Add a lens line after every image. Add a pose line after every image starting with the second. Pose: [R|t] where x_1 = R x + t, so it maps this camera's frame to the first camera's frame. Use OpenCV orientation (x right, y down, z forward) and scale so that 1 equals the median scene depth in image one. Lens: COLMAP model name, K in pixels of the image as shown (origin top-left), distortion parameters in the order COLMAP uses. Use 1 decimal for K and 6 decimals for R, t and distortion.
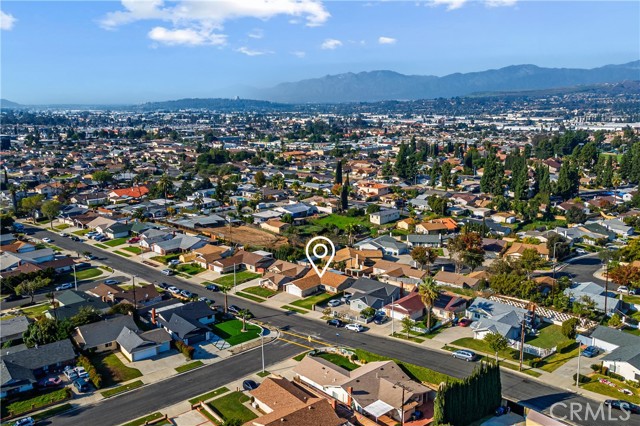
lens RADIAL K [[559.1, 0, 320.0], [0, 559.1, 213.0], [0, 0, 1]] dist [0.032181, 0.004478]
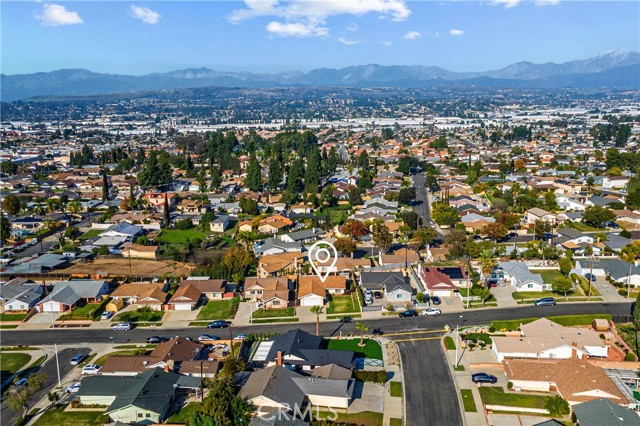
lens RADIAL K [[559.1, 0, 320.0], [0, 559.1, 213.0], [0, 0, 1]] dist [0.032181, 0.004478]
pose [[0.727702, -0.135401, 0.672396, -0.652567], [0.141140, 0.988902, 0.046386, -0.051690], [-0.671215, 0.061147, 0.738737, 0.279643]]
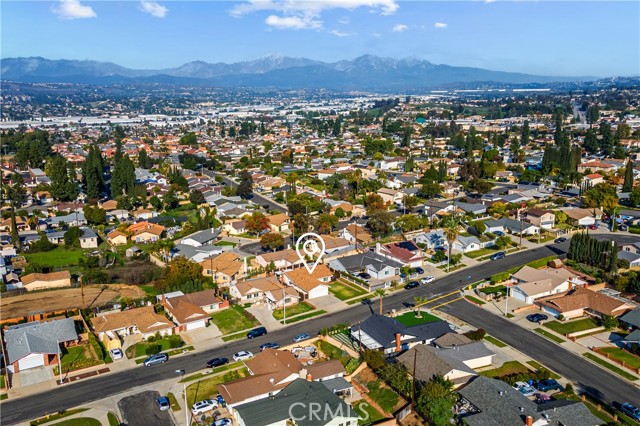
lens RADIAL K [[559.1, 0, 320.0], [0, 559.1, 213.0], [0, 0, 1]] dist [0.032181, 0.004478]
pose [[0.257219, -0.196055, 0.946256, -0.915260], [0.202327, 0.968426, 0.145650, -0.129532], [-0.944935, 0.153989, 0.288765, 0.701164]]
